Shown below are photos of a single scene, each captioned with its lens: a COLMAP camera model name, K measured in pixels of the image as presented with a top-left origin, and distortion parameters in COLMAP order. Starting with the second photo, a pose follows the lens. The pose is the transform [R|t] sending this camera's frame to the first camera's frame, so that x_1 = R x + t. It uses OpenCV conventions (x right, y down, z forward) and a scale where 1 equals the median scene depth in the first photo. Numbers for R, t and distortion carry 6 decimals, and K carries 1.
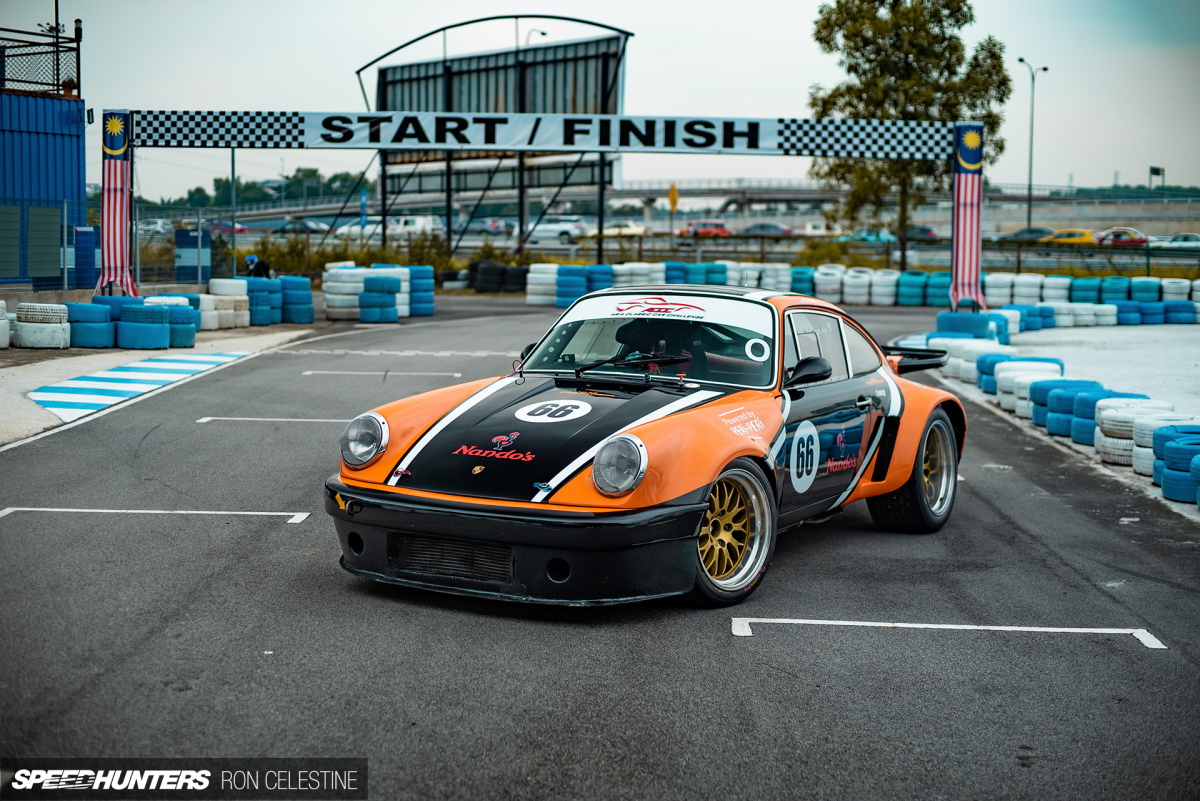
lens RADIAL K [[1738.3, 0, 600.4], [0, 1738.3, 400.3], [0, 0, 1]] dist [-0.050248, 0.000000]
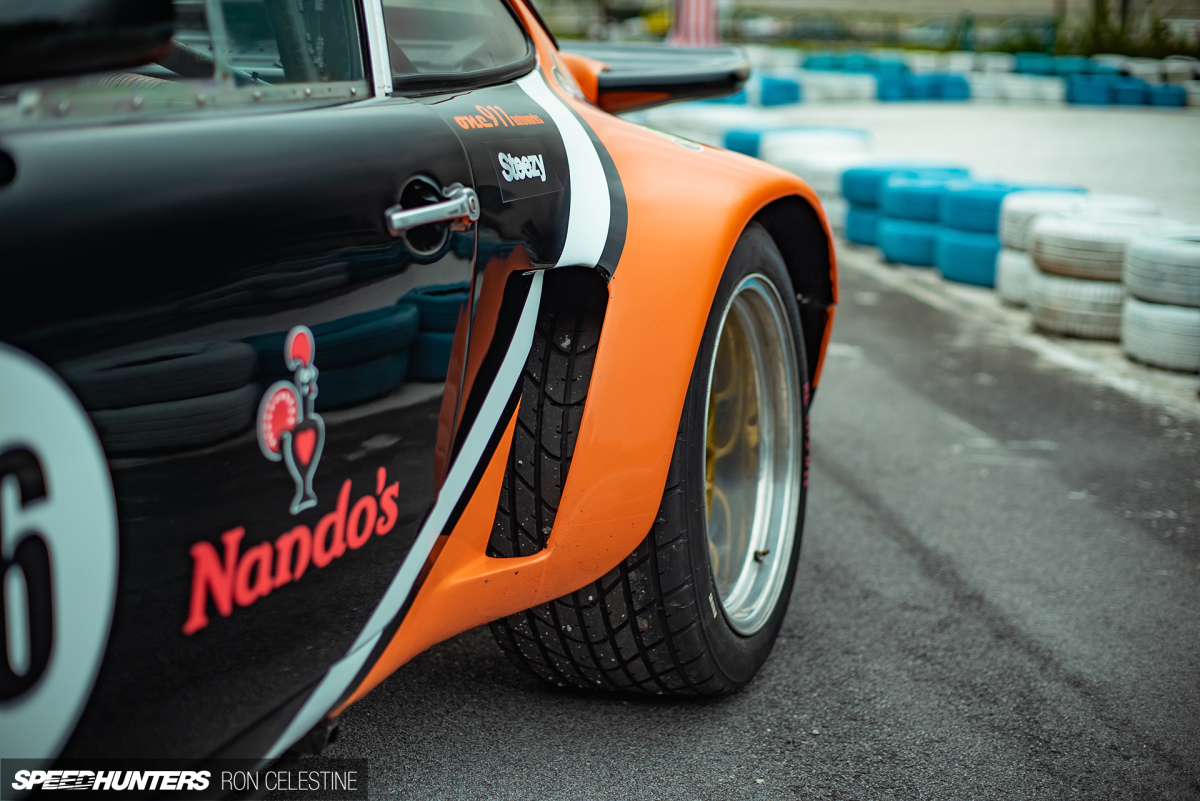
lens RADIAL K [[1738.3, 0, 600.1], [0, 1738.3, 400.0], [0, 0, 1]] dist [-0.050248, 0.000000]
pose [[0.985742, -0.028669, 0.165803, 0.126106], [0.009727, 0.993439, 0.113950, 0.000182], [-0.167982, -0.110712, 0.979553, 0.733346]]
